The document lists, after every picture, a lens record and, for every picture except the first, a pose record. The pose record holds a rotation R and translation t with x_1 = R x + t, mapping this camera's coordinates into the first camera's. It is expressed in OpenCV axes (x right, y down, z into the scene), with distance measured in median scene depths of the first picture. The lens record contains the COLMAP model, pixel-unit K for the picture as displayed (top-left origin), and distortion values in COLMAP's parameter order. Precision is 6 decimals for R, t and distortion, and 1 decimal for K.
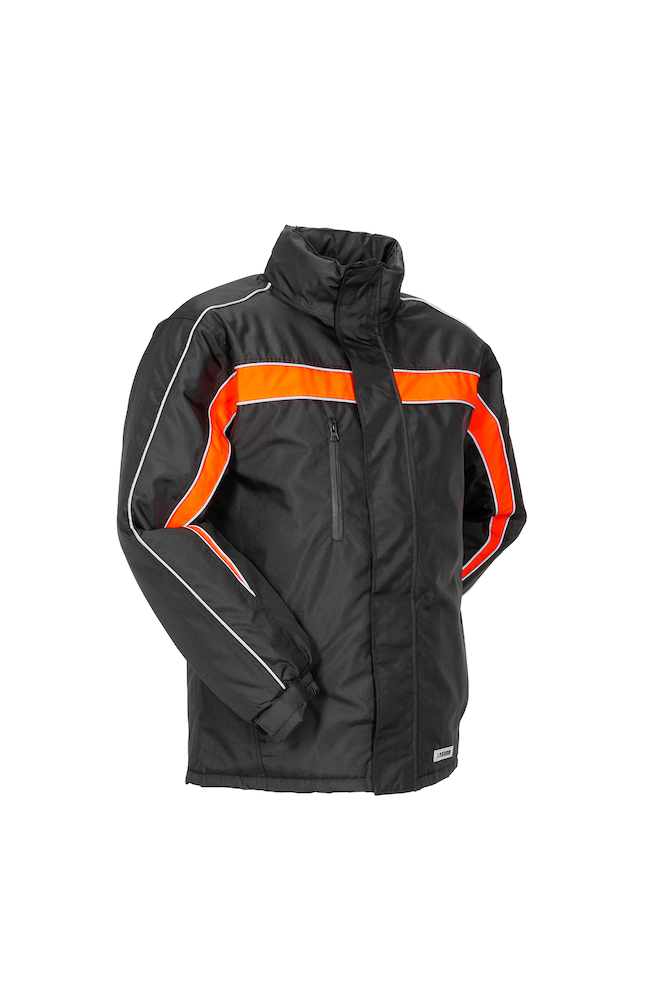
lens RADIAL K [[1484.8, 0, 333.8], [0, 1484.8, 468.7], [0, 0, 1]] dist [-0.014782, -0.025065]
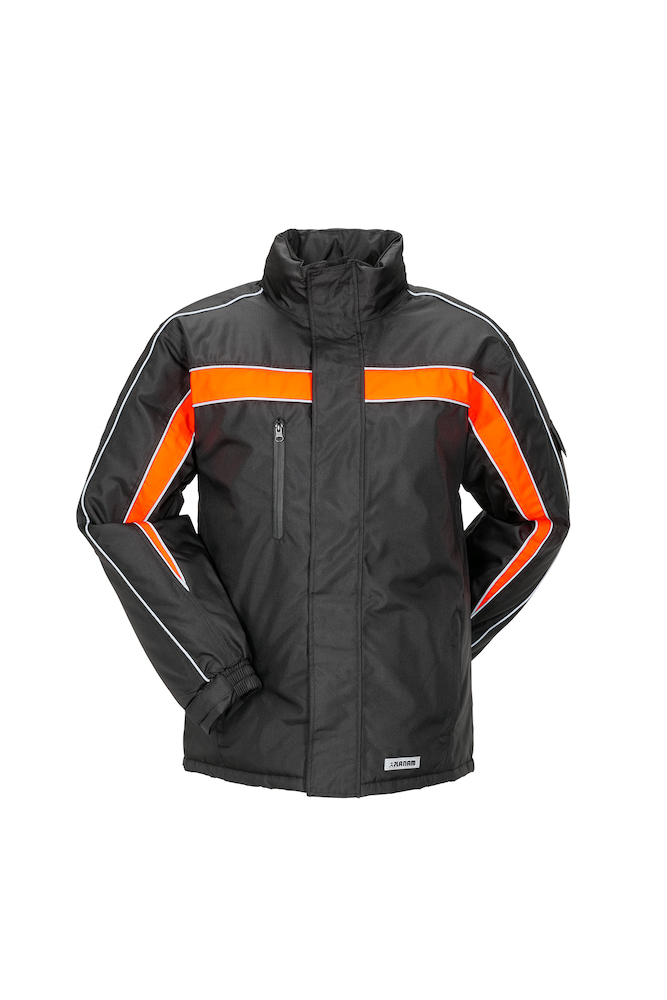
lens RADIAL K [[1484.8, 0, 333.8], [0, 1484.8, 468.7], [0, 0, 1]] dist [-0.014782, -0.025065]
pose [[0.865173, 0.000647, -0.501474, 0.536719], [-0.002356, 0.999993, -0.002774, 0.002989], [0.501468, 0.003581, 0.865169, 0.144670]]
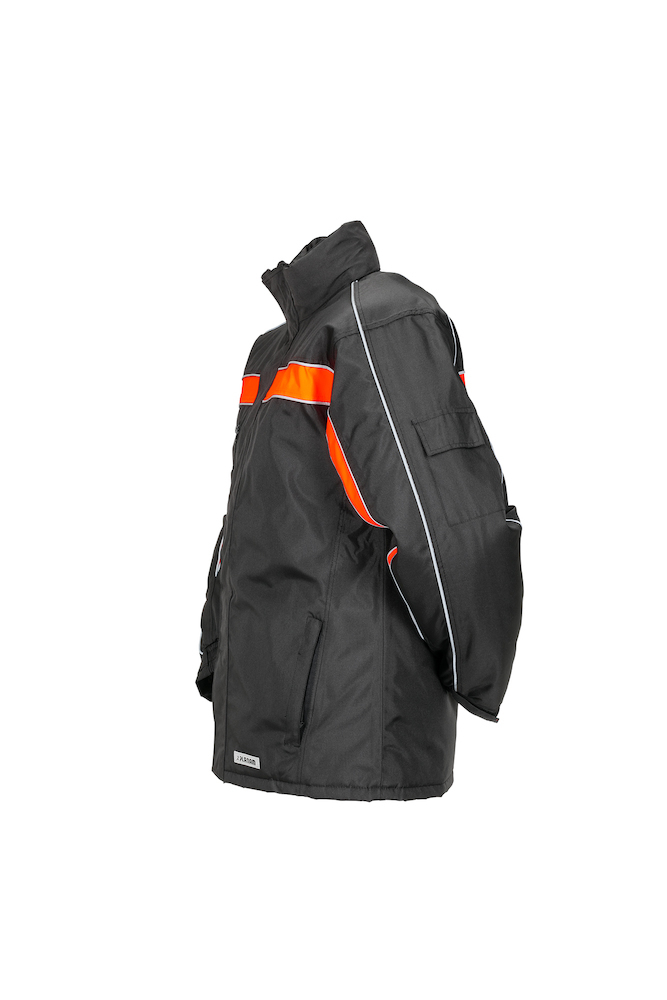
lens RADIAL K [[1484.8, 0, 333.8], [0, 1484.8, 468.7], [0, 0, 1]] dist [-0.014782, -0.025065]
pose [[-0.257535, -0.001909, -0.966267, 1.034449], [-0.009879, 0.999951, 0.000657, -0.000540], [0.966218, 0.009715, -0.257542, 1.346389]]
